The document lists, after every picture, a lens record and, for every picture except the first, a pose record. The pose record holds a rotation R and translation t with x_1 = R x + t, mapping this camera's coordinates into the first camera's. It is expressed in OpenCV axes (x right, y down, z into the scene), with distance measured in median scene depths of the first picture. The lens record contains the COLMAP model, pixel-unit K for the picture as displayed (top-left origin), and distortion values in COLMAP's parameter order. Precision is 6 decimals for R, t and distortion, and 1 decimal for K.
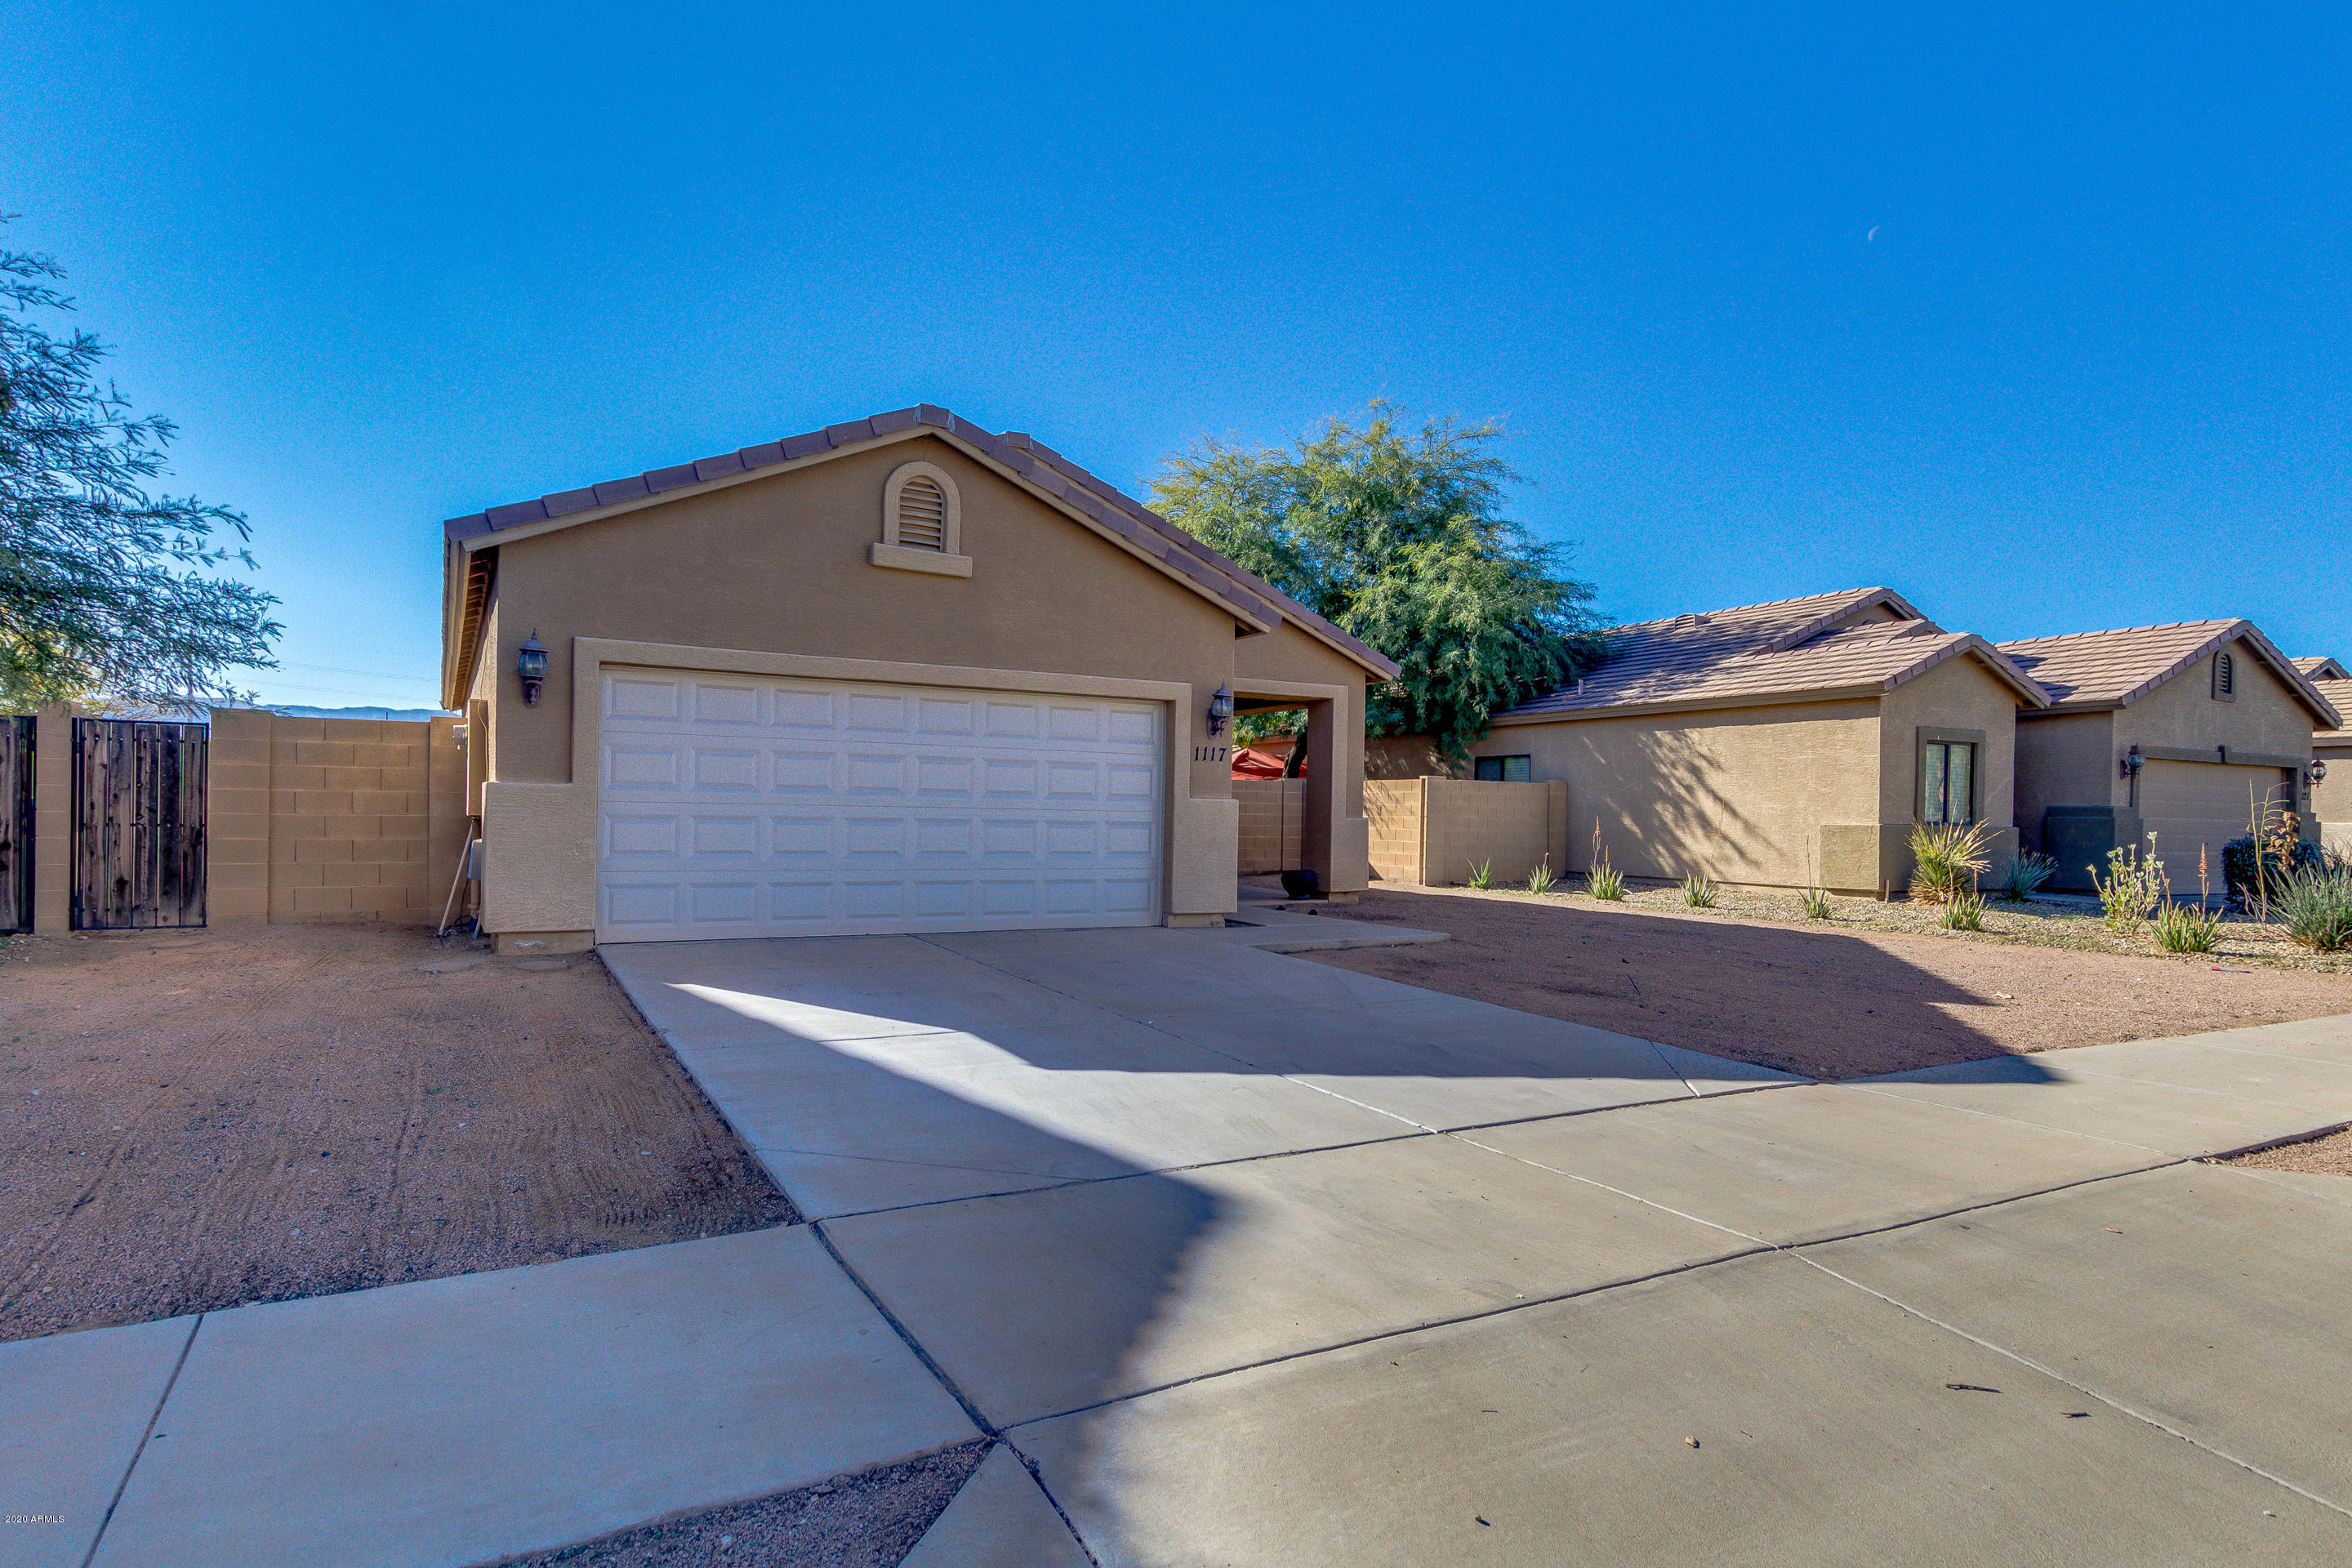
lens RADIAL K [[1282.4, 0, 1185.4], [0, 1282.4, 805.2], [0, 0, 1]] dist [0.022410, 0.003174]
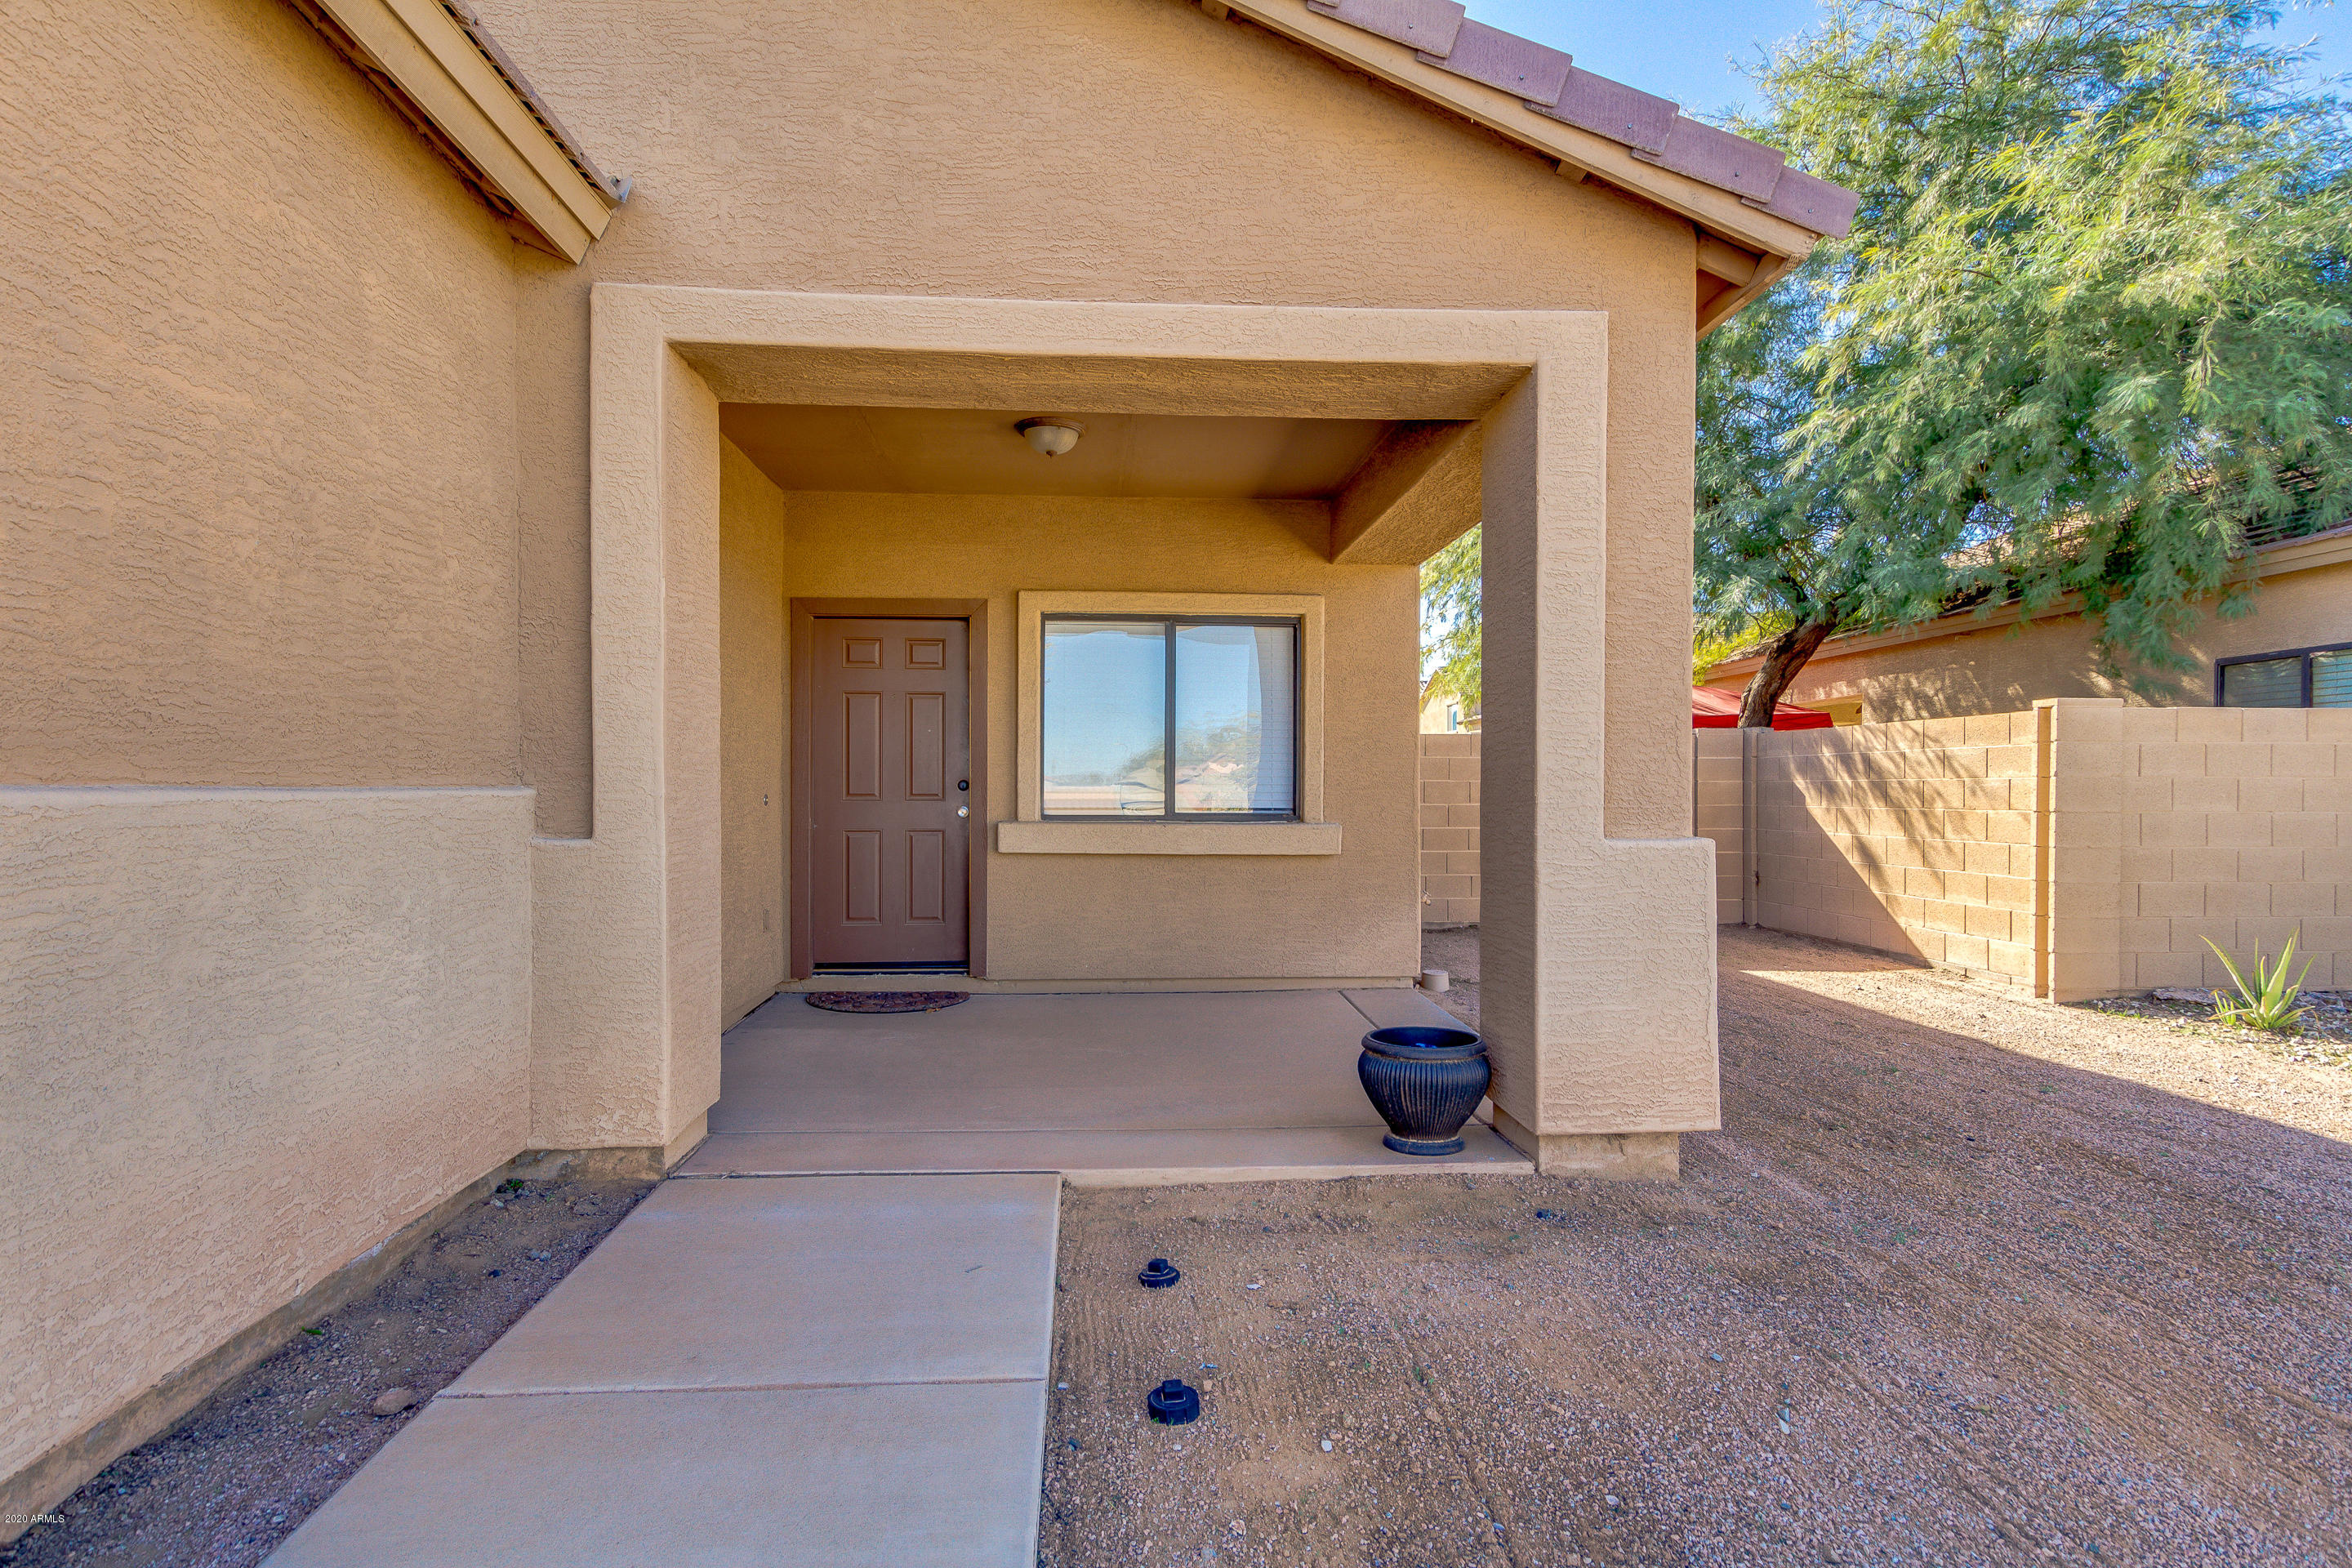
lens RADIAL K [[1282.4, 0, 1171.7], [0, 1282.4, 780.0], [0, 0, 1]] dist [0.022410, 0.003174]
pose [[0.904761, -0.020217, -0.425439, 0.128013], [0.017031, 0.999791, -0.011292, -0.000508], [0.425579, 0.002971, 0.904917, 0.609453]]
